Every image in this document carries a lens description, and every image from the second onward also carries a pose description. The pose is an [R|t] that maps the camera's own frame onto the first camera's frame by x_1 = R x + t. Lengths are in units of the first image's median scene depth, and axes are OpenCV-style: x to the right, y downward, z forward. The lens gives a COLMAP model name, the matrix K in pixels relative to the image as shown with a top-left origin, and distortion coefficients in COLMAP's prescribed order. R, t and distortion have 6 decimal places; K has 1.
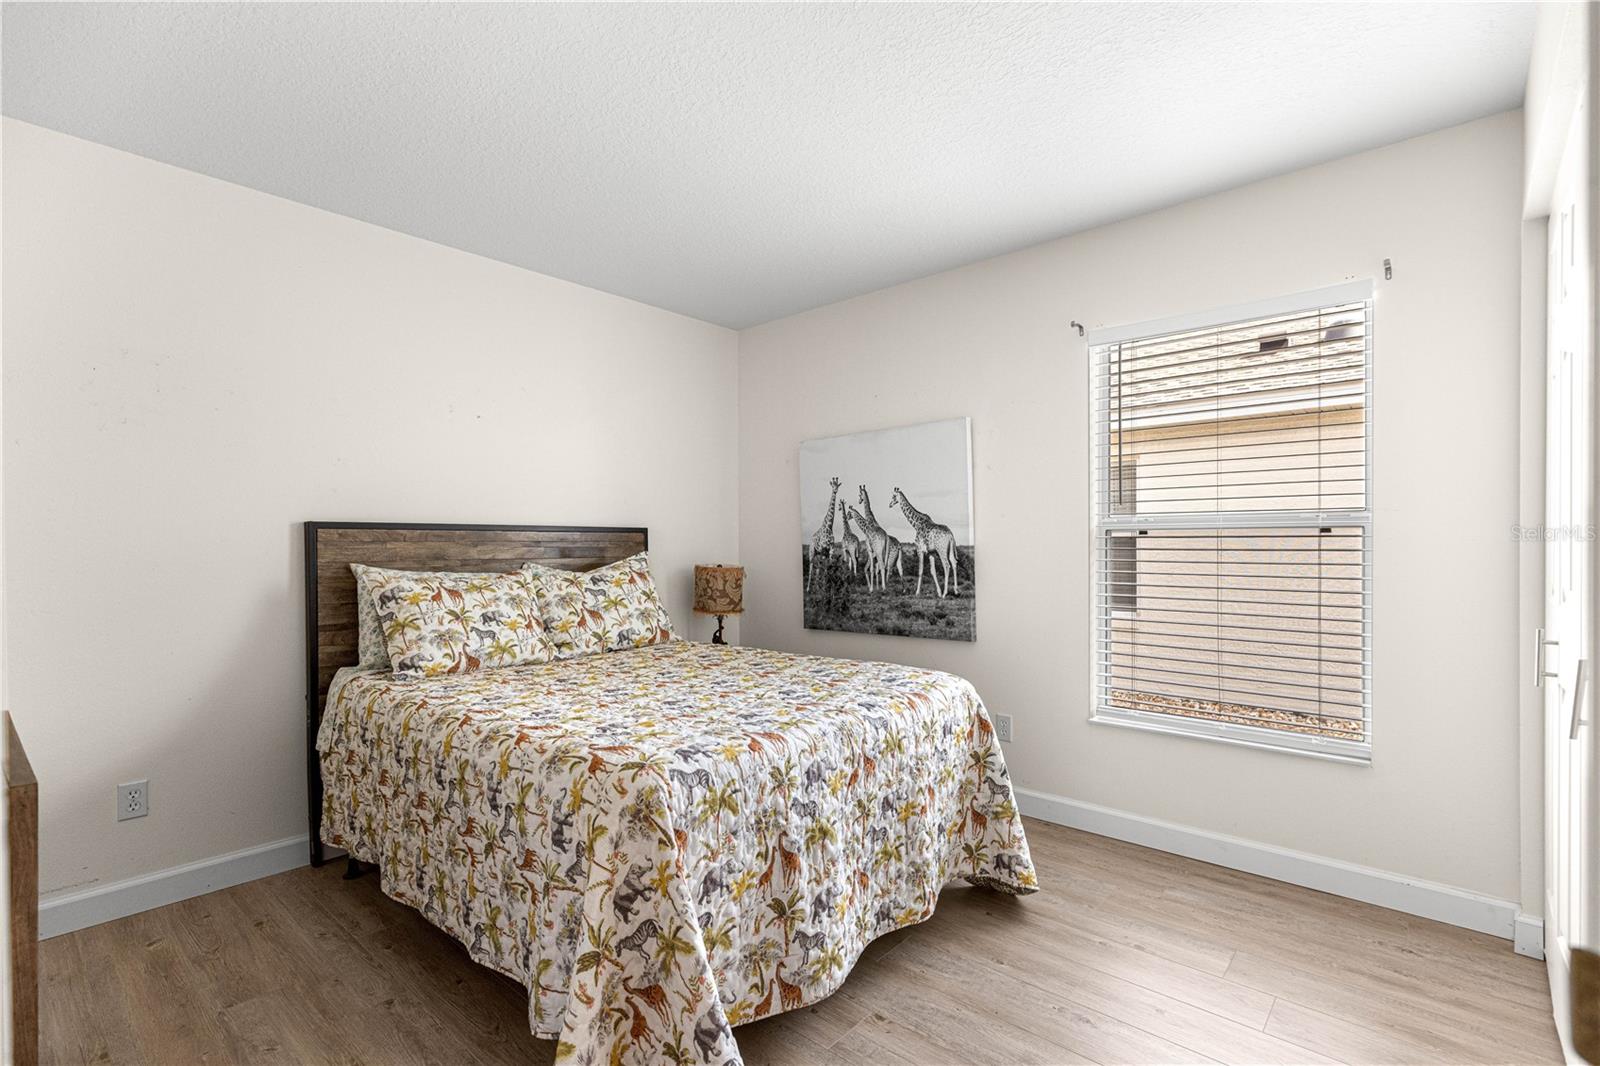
lens RADIAL K [[725.6, 0, 800.7], [0, 725.6, 540.2], [0, 0, 1]] dist [0.004878, 0.000377]
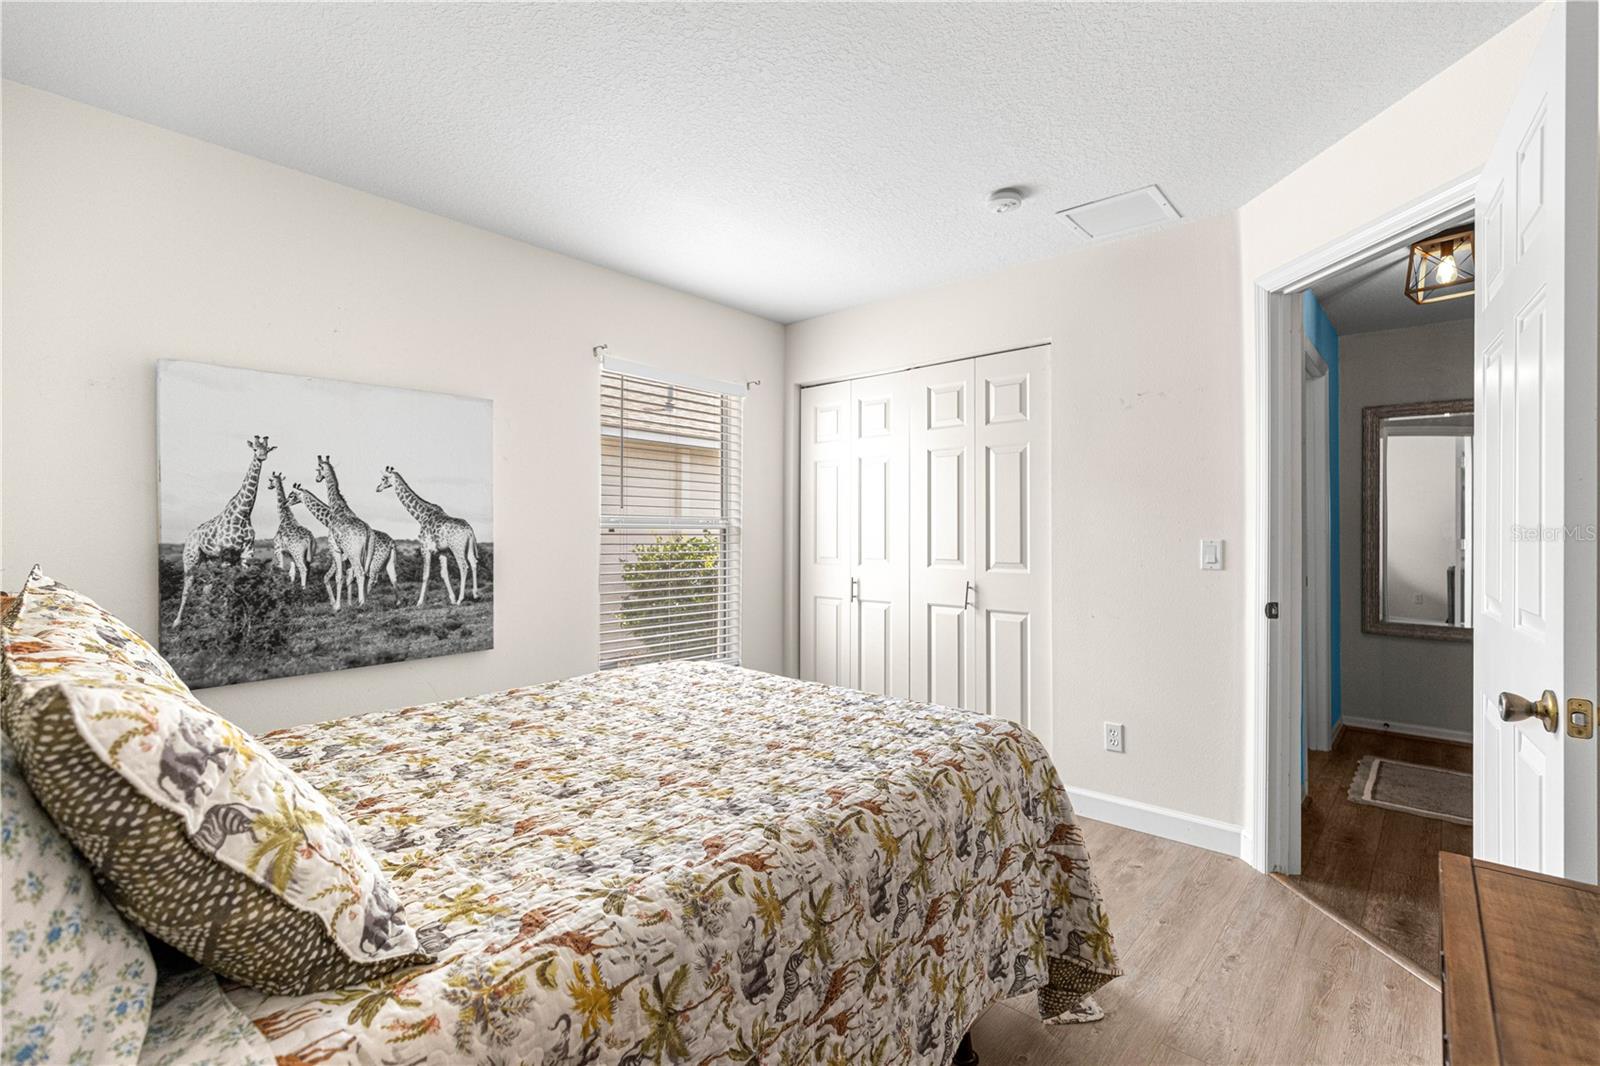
lens RADIAL K [[725.6, 0, 799.0], [0, 725.6, 535.3], [0, 0, 1]] dist [0.004878, 0.000377]
pose [[0.004473, 0.003492, 0.999984, -0.613194], [-0.001575, 0.999993, -0.003485, 0.001028], [-0.999989, -0.001559, 0.004478, 0.565998]]
